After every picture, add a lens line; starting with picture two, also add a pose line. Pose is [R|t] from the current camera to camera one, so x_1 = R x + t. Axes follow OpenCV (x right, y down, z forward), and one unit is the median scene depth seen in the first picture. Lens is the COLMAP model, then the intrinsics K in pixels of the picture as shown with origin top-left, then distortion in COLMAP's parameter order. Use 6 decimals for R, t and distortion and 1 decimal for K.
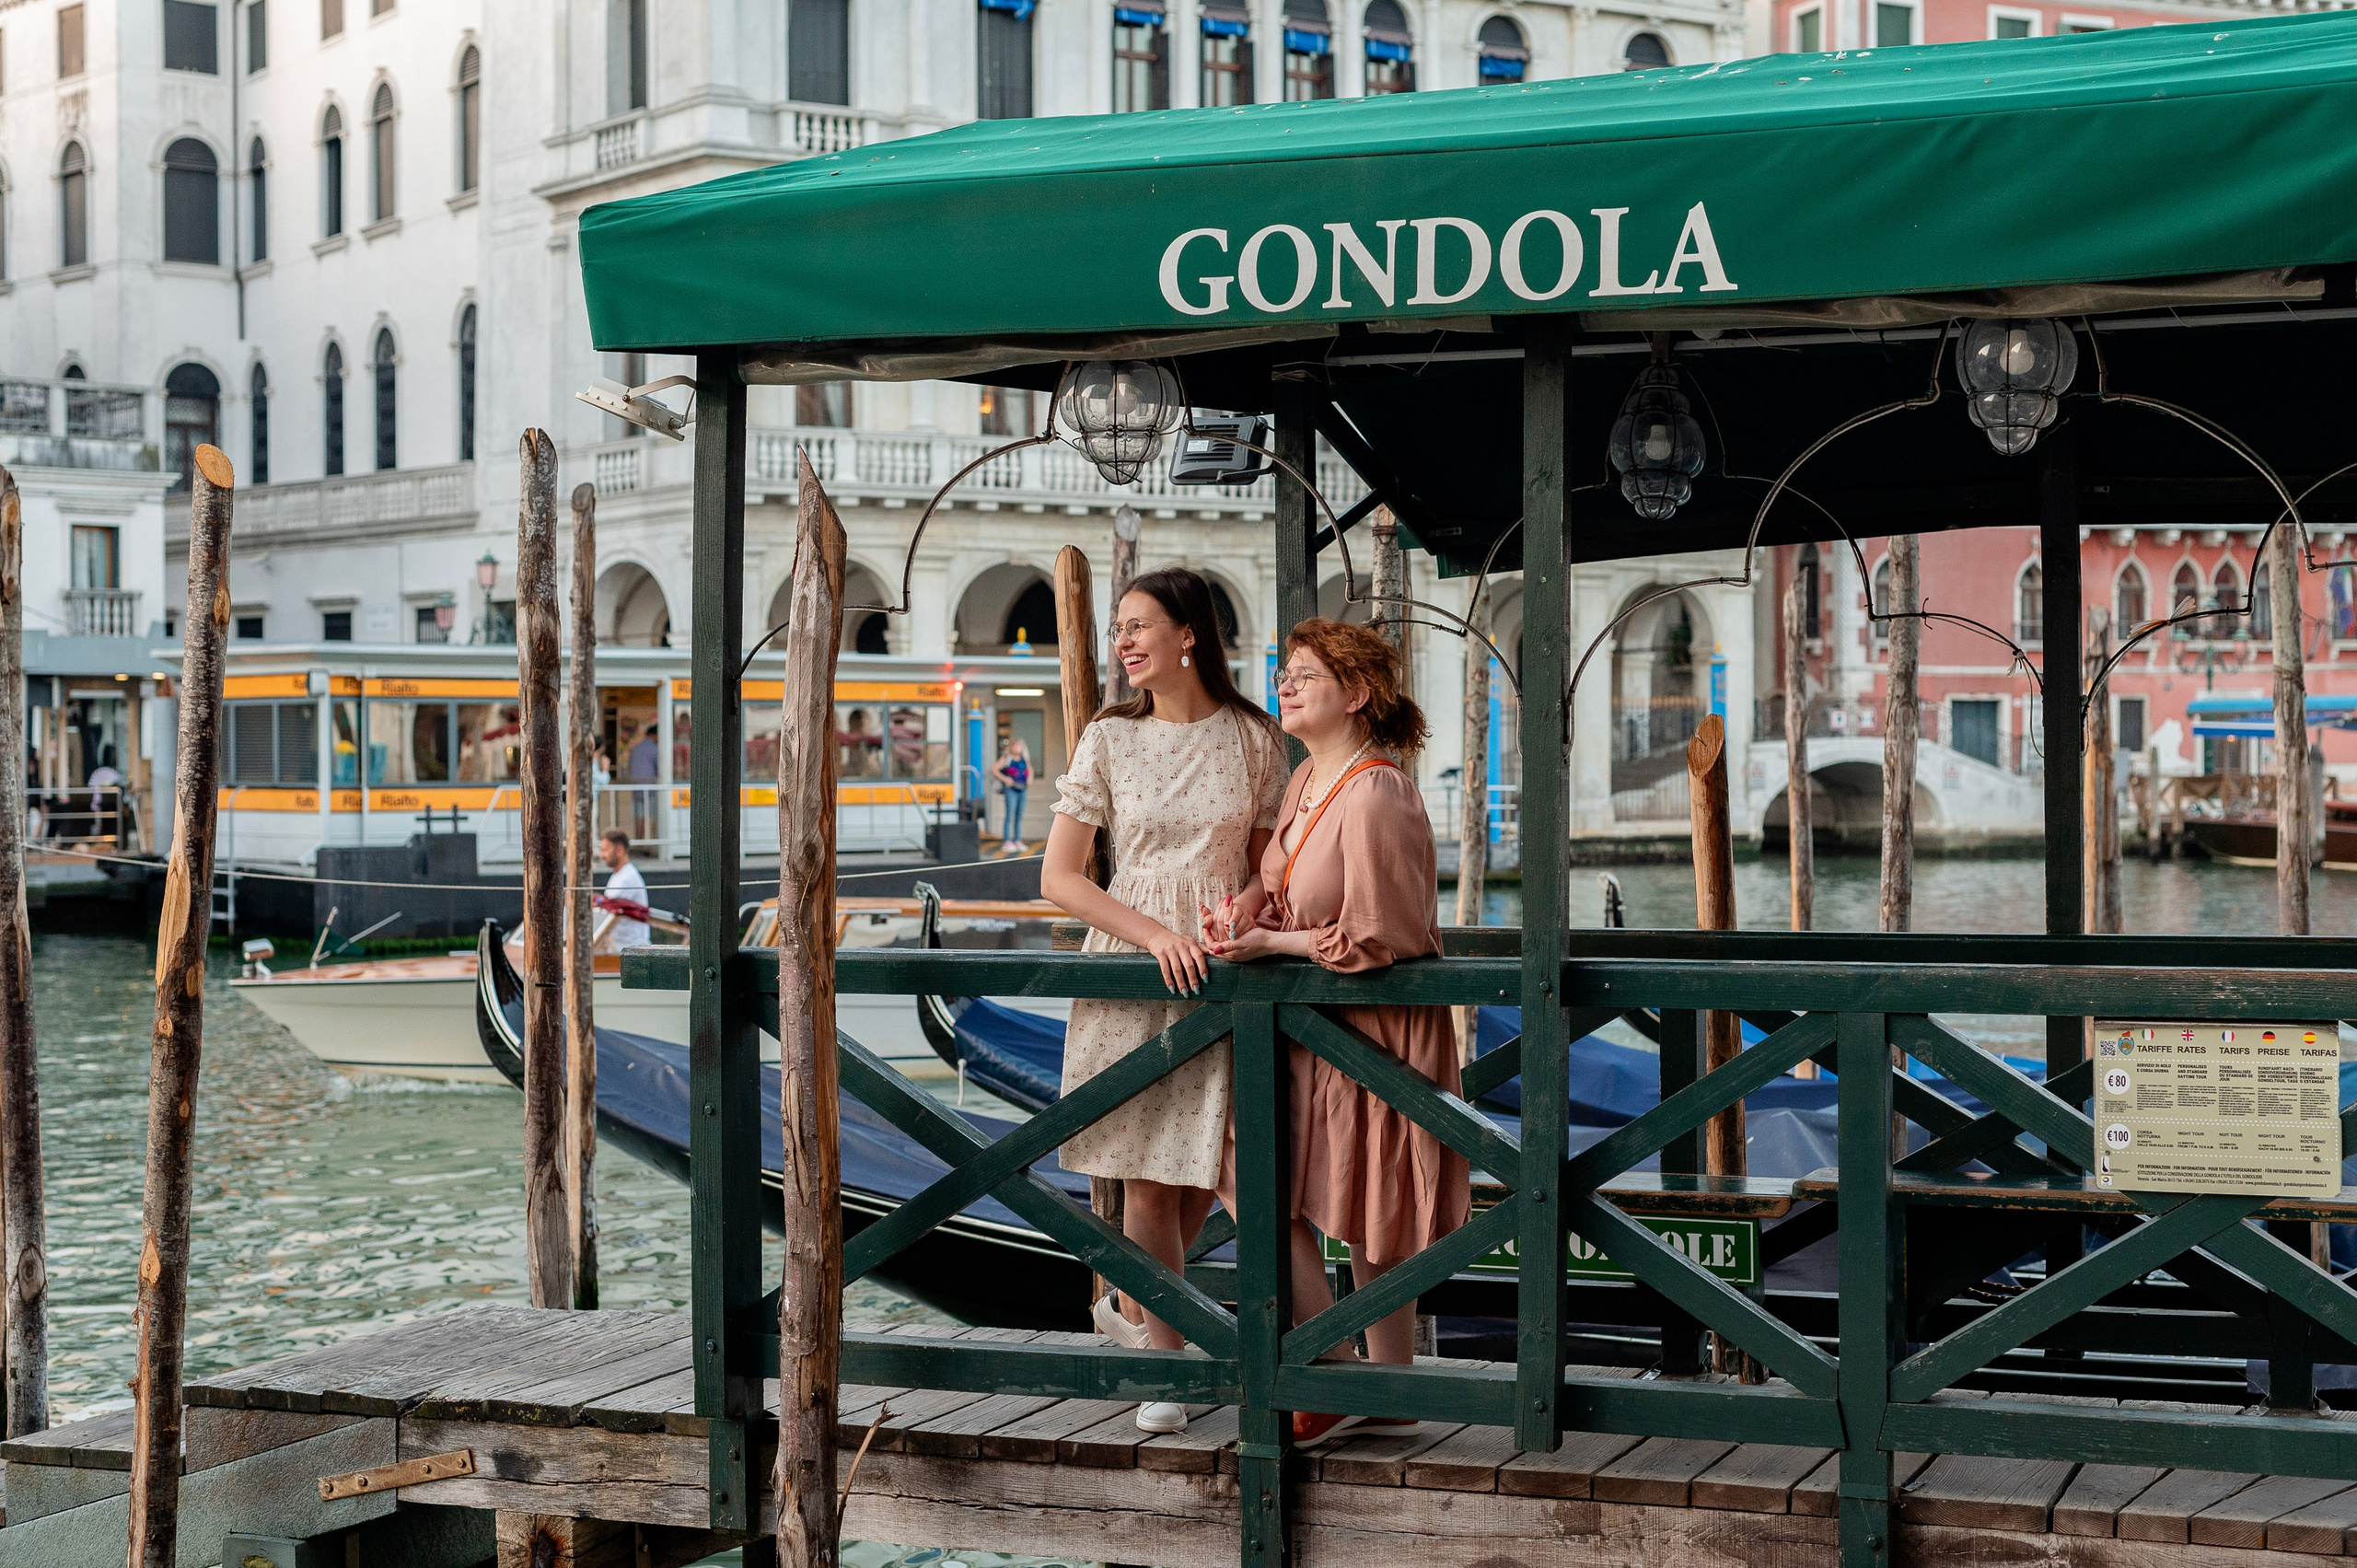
lens RADIAL K [[3284.8, 0, 1178.5], [0, 3284.8, 784.0], [0, 0, 1]] dist [-0.011017, 0.086060]
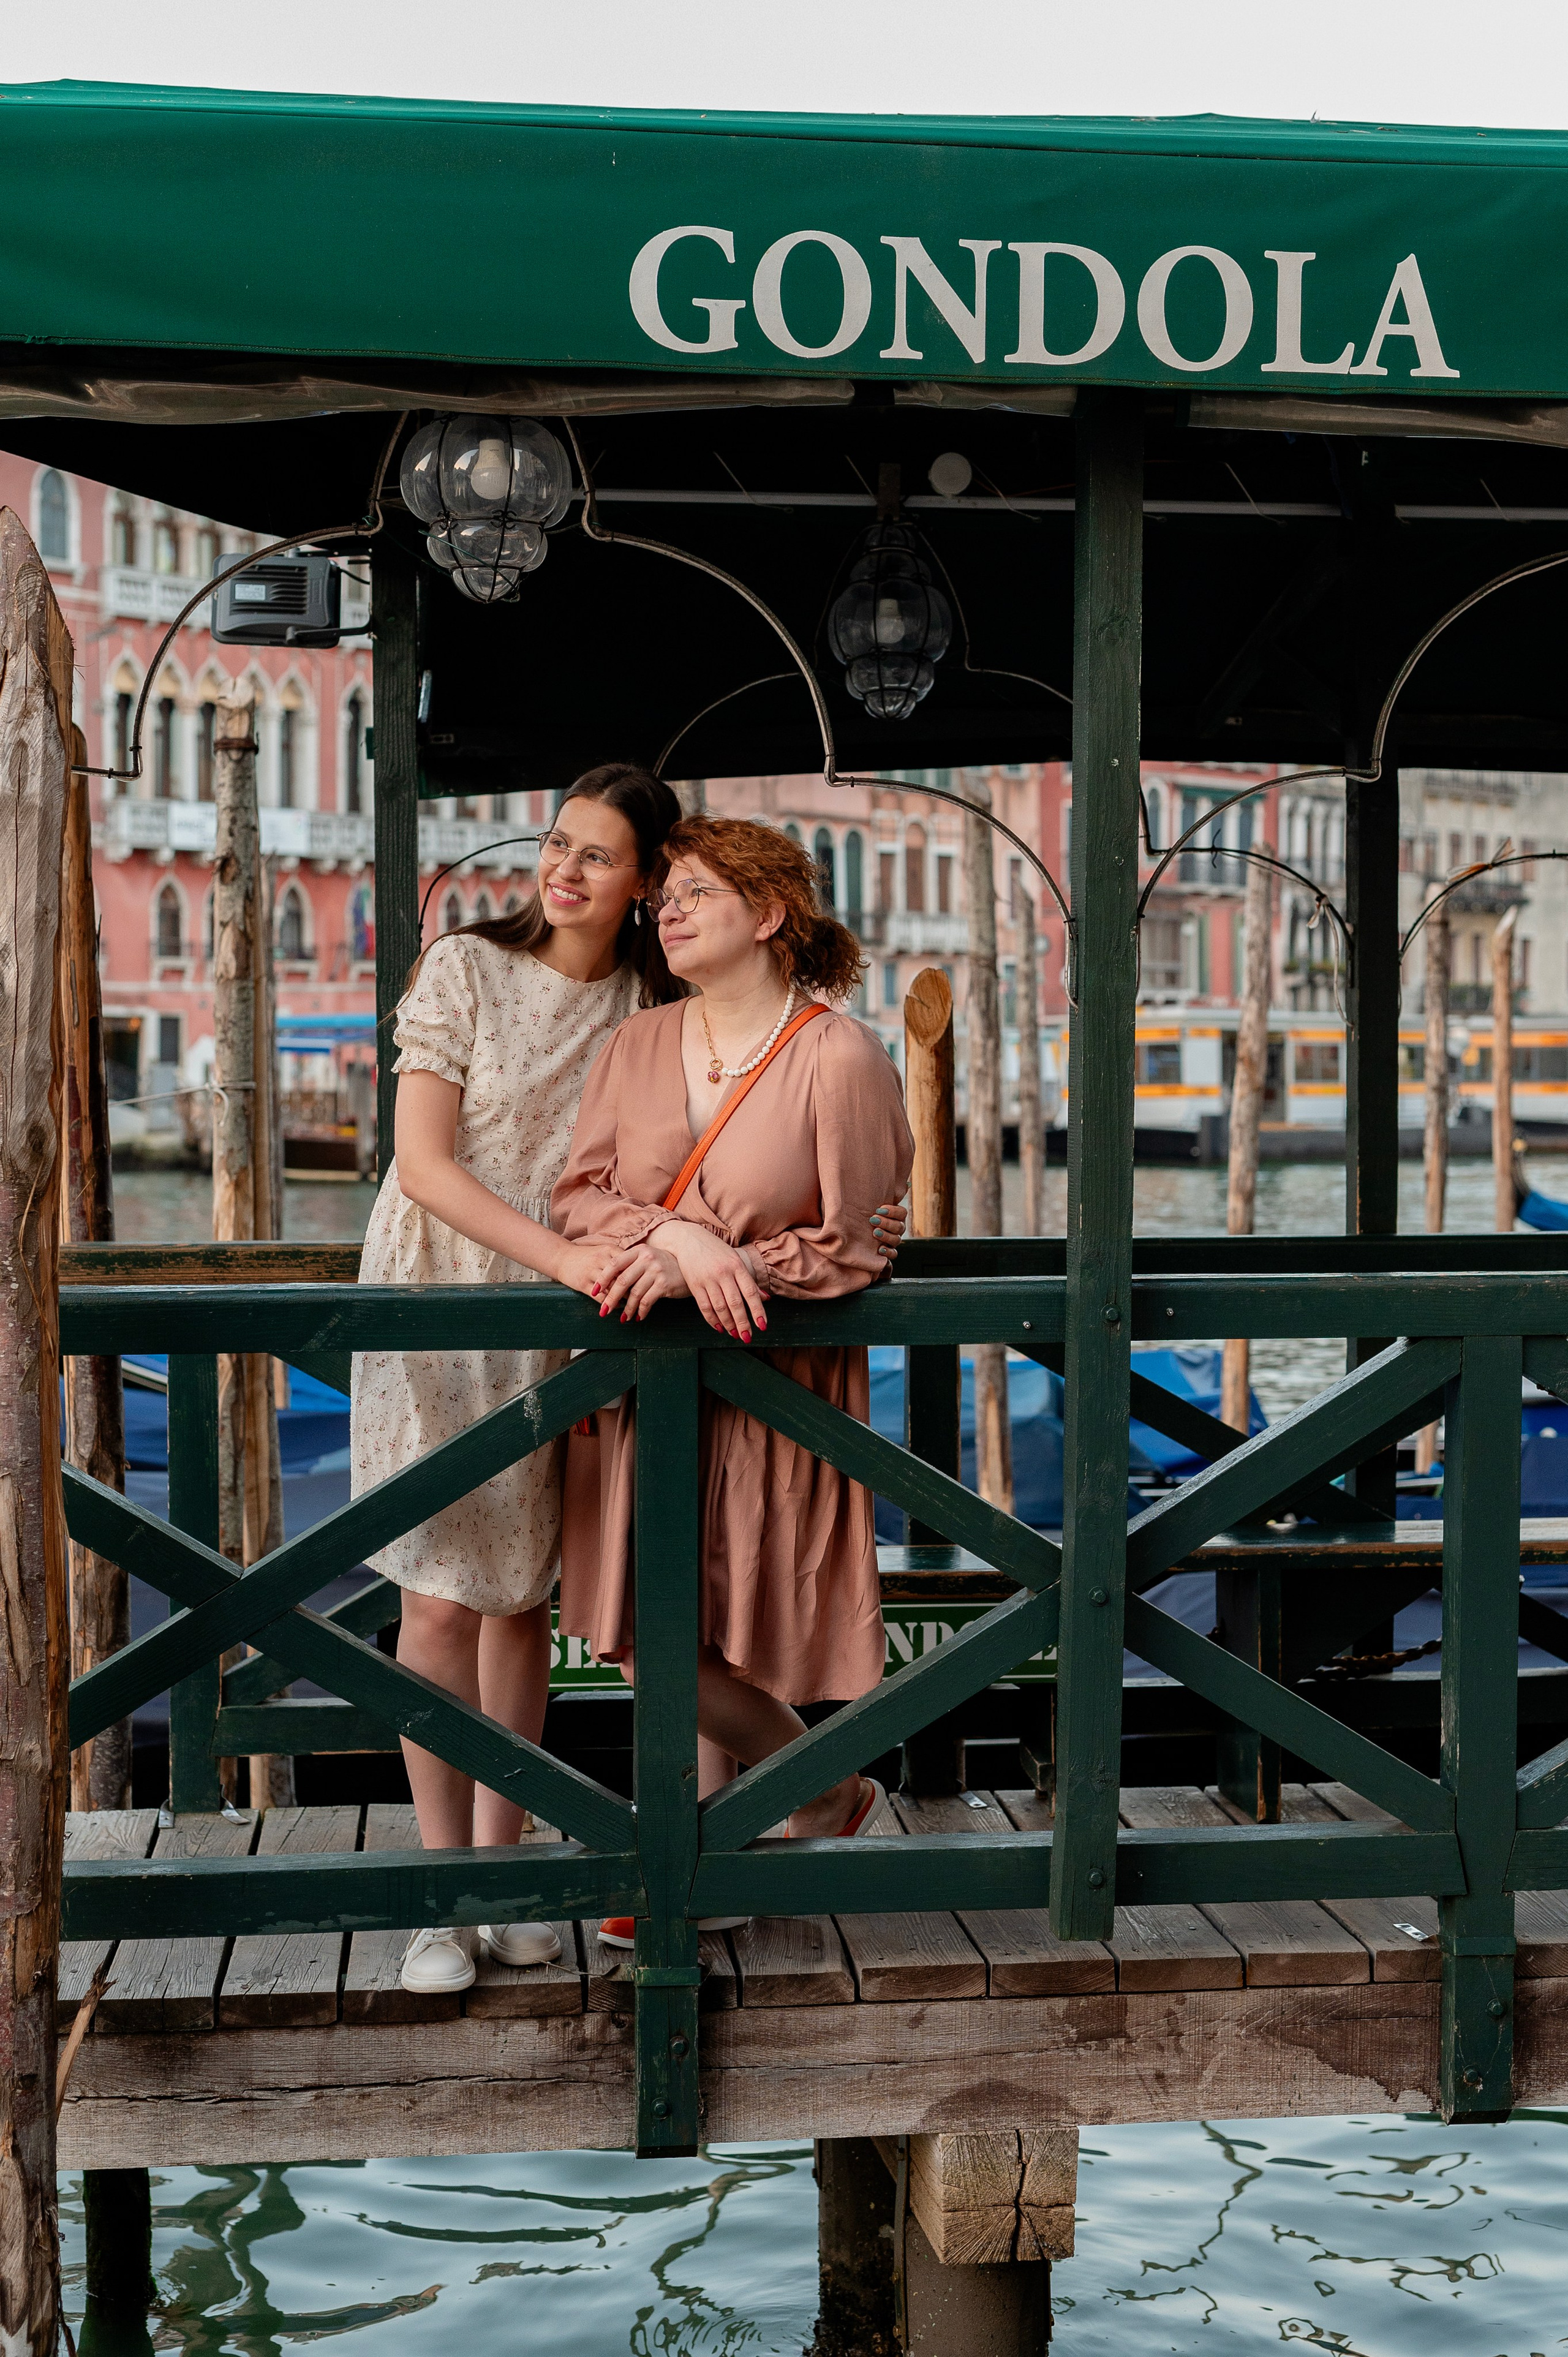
lens RADIAL K [[3284.7, 0, 784.0], [0, 3284.7, 1178.5], [0, 0, 1]] dist [-0.011017, 0.086060]
pose [[0.887794, -0.009720, 0.460138, -0.283949], [-0.001203, 0.999724, 0.023441, 0.013262], [-0.460239, -0.021365, 0.887538, 0.365084]]
